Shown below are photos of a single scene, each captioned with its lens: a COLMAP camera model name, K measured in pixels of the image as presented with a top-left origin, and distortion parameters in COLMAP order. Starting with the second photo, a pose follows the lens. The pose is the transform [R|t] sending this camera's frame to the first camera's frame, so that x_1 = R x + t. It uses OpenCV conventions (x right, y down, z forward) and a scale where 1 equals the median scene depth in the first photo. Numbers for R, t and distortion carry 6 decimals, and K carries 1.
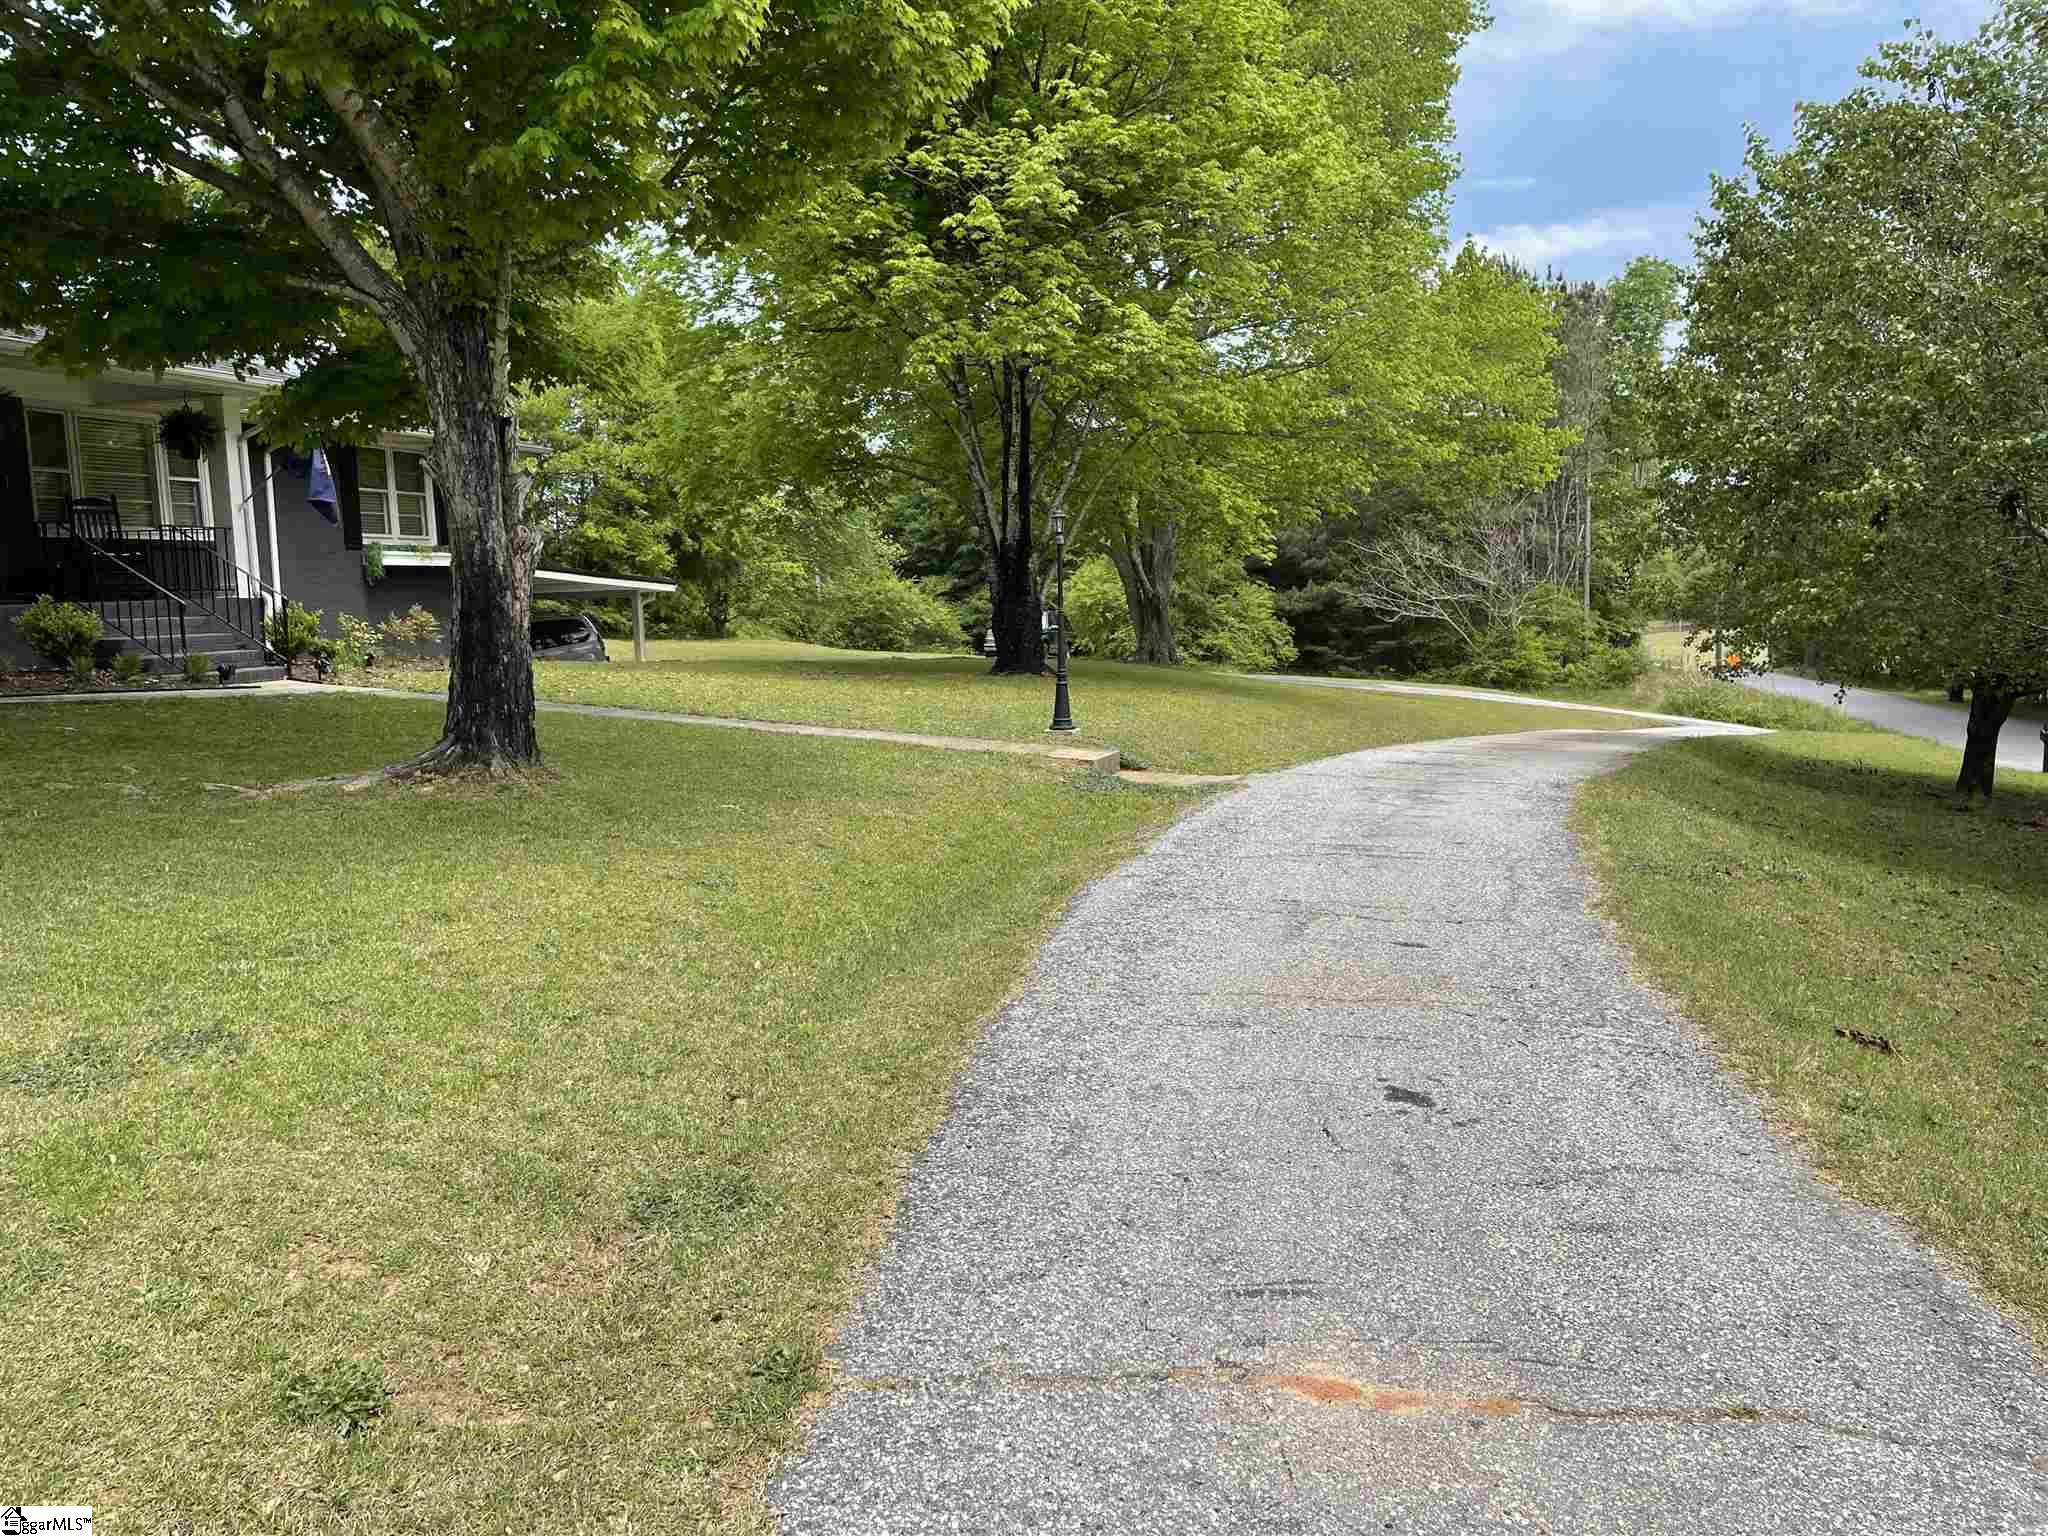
lens RADIAL K [[1543.7, 0, 1031.6], [0, 1543.7, 768.3], [0, 0, 1]] dist [0.093865, -0.118572]
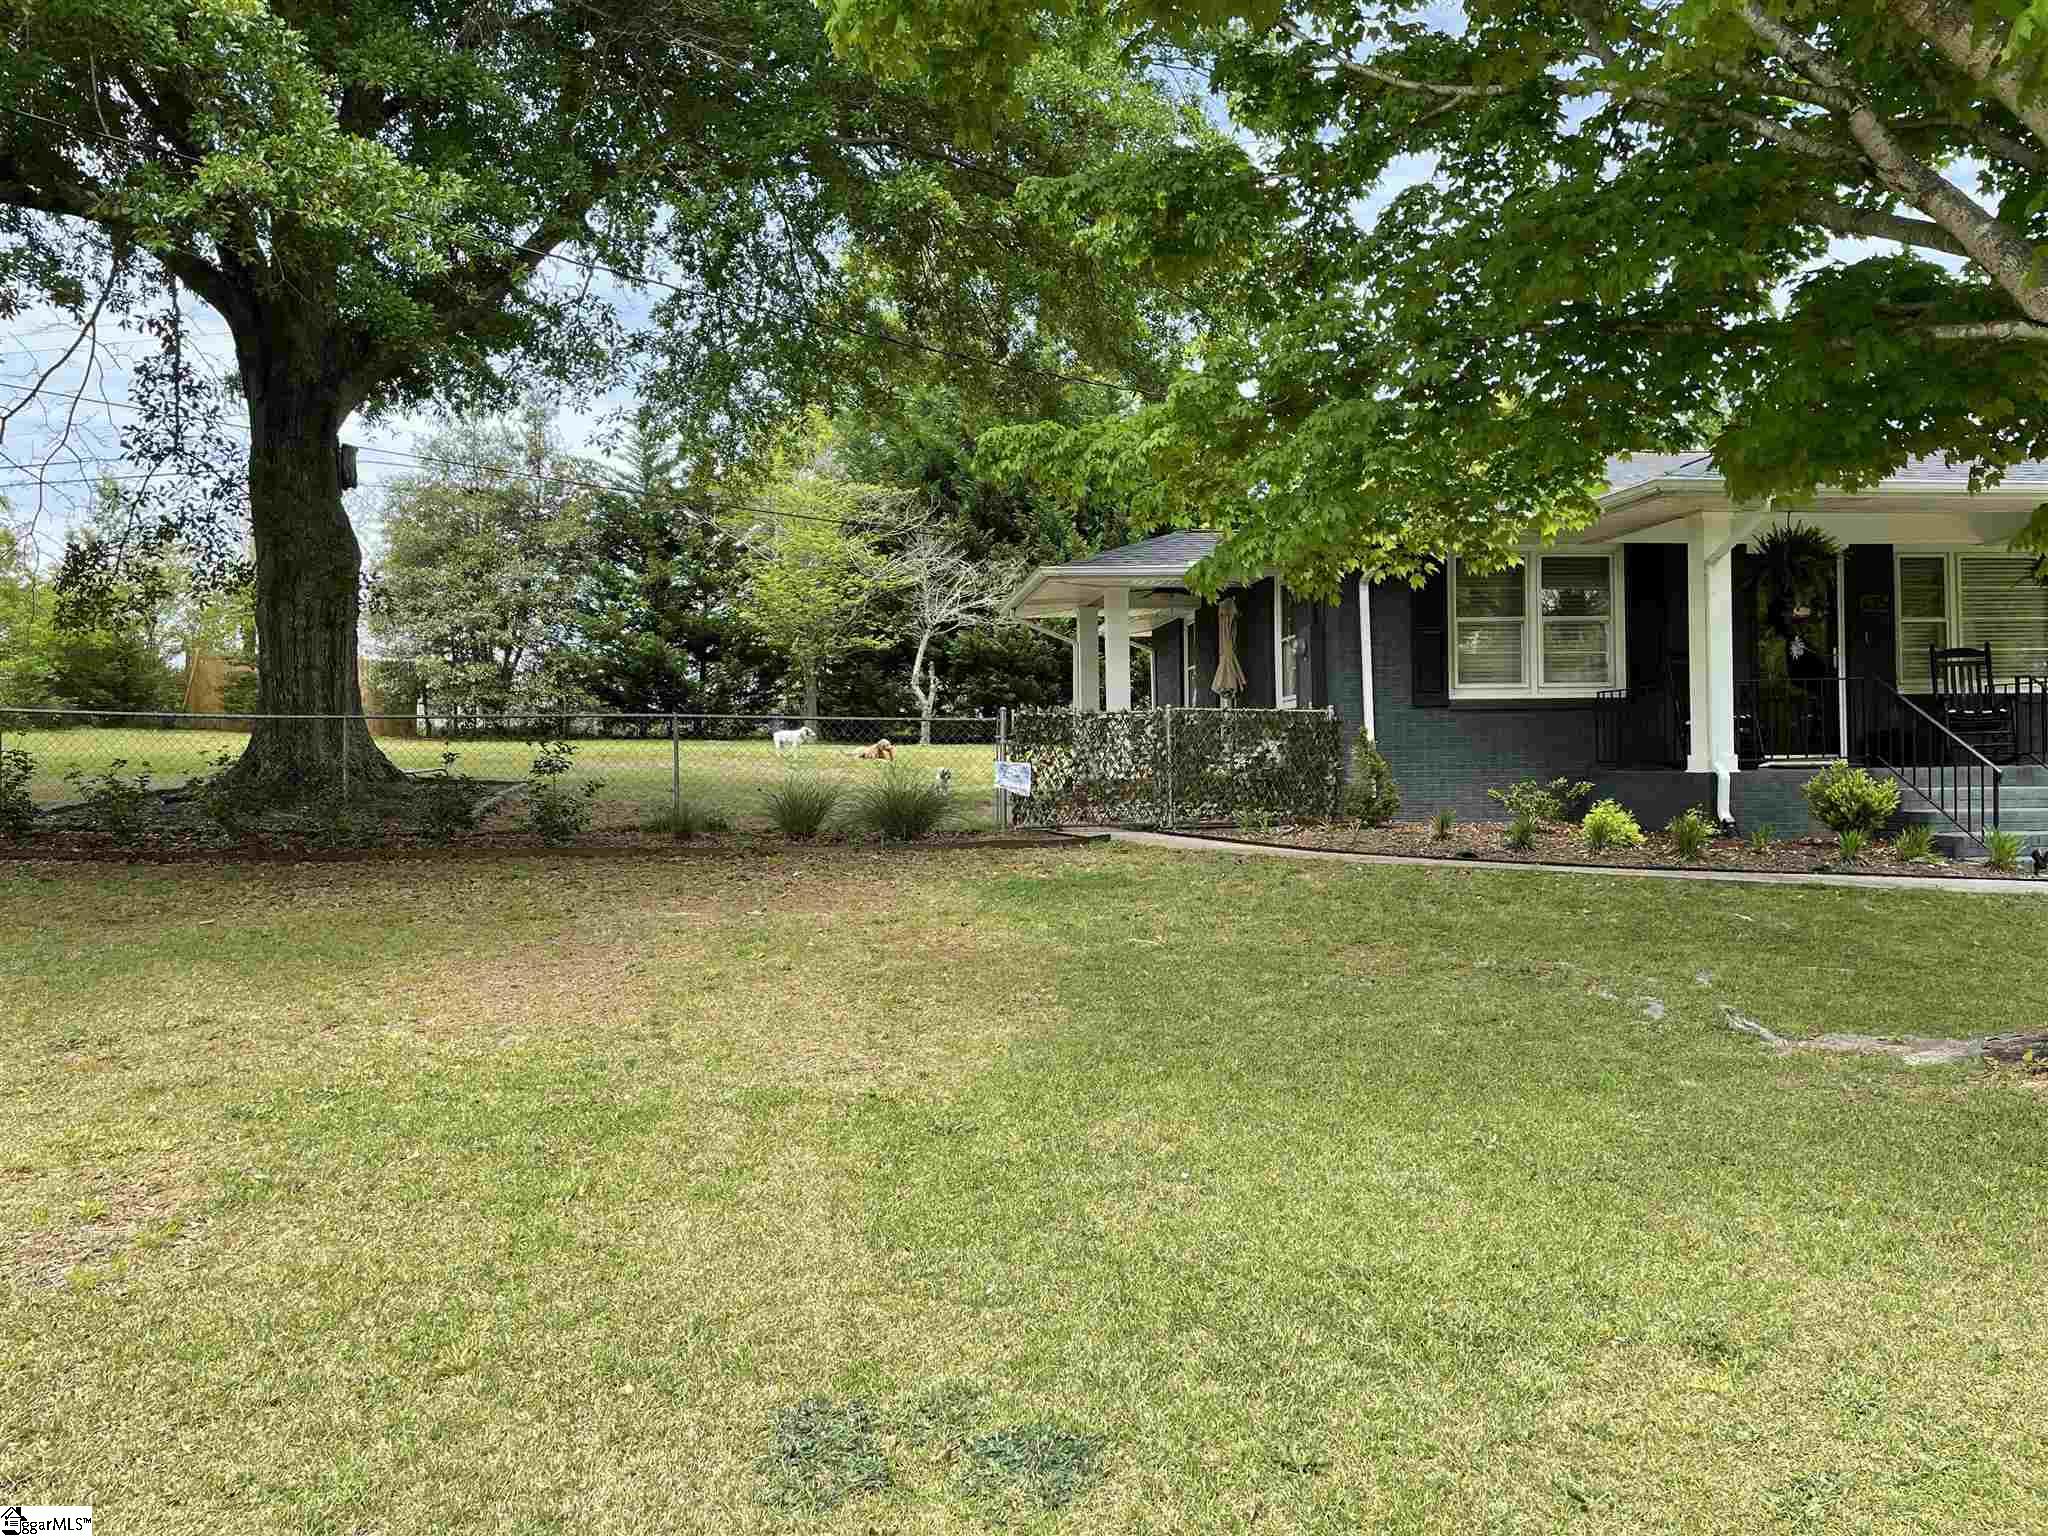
lens RADIAL K [[1543.7, 0, 1031.6], [0, 1543.7, 768.3], [0, 0, 1]] dist [0.093865, -0.118572]
pose [[0.379641, 0.019345, -0.924932, 0.019375], [-0.109357, 0.993710, -0.024102, -0.026930], [0.918648, 0.110298, 0.379369, 0.193871]]
